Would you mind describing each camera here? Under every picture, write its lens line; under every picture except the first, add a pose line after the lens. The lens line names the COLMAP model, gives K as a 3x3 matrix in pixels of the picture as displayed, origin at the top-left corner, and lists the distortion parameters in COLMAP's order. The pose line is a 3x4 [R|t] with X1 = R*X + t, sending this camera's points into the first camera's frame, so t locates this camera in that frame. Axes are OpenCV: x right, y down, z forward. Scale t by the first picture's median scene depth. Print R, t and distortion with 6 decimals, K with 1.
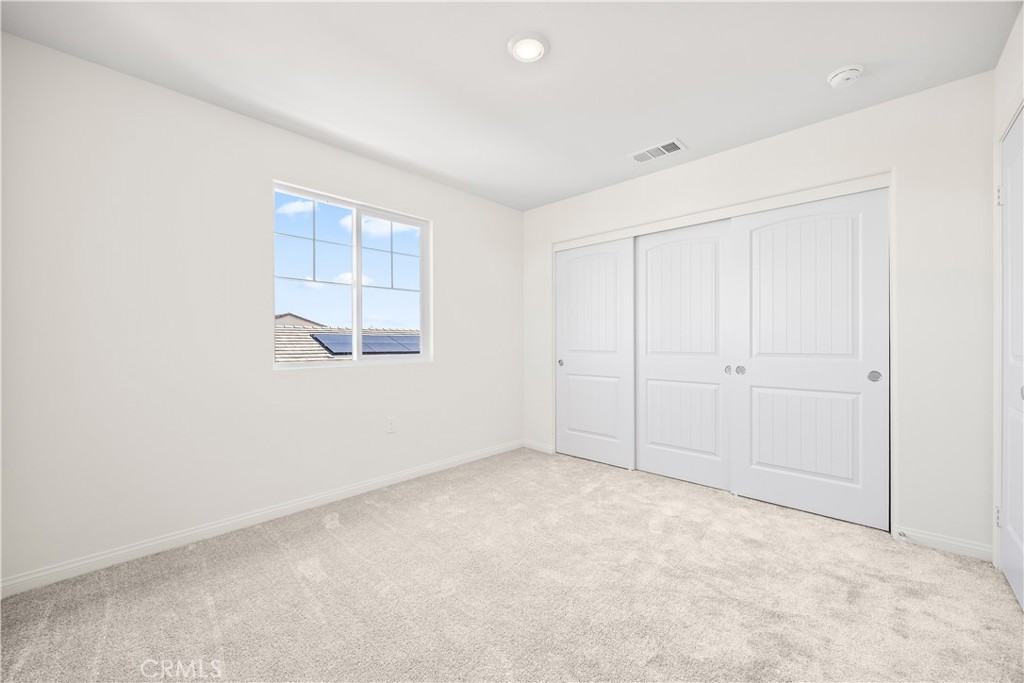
lens RADIAL K [[397.5, 0, 509.9], [0, 397.5, 339.9], [0, 0, 1]] dist [-0.000391, 0.000006]
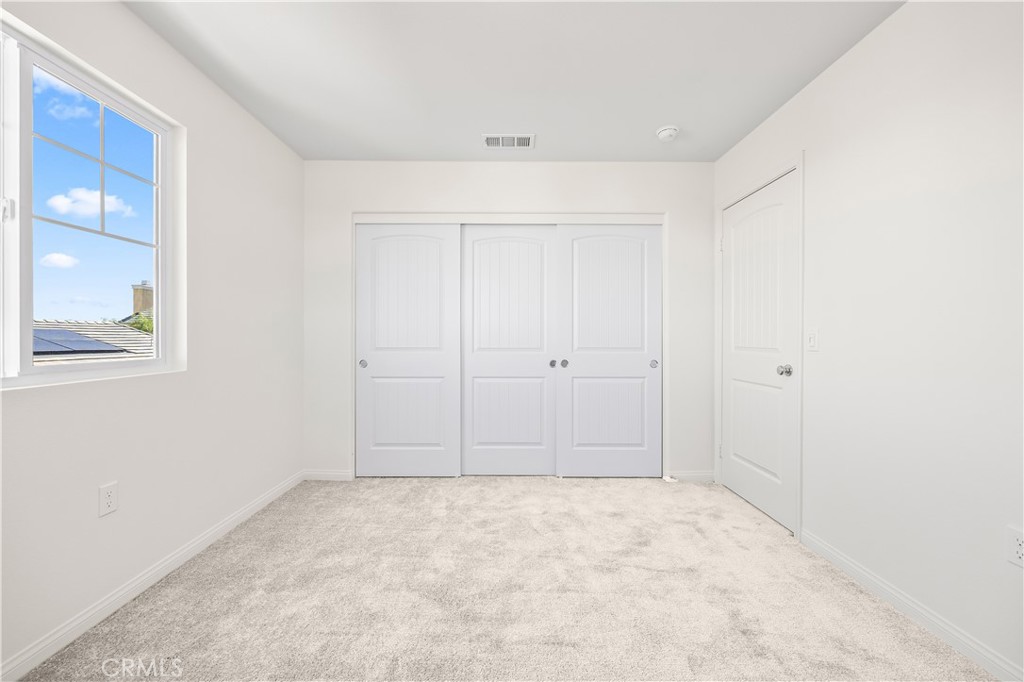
lens RADIAL K [[406.6, 0, 507.1], [0, 406.6, 337.0], [0, 0, 1]] dist [-0.002219, -0.000232]
pose [[0.720502, 0.004995, 0.693434, -0.317339], [-0.006230, 0.999980, -0.000730, 0.003512], [-0.693424, -0.003794, 0.720519, 0.290918]]
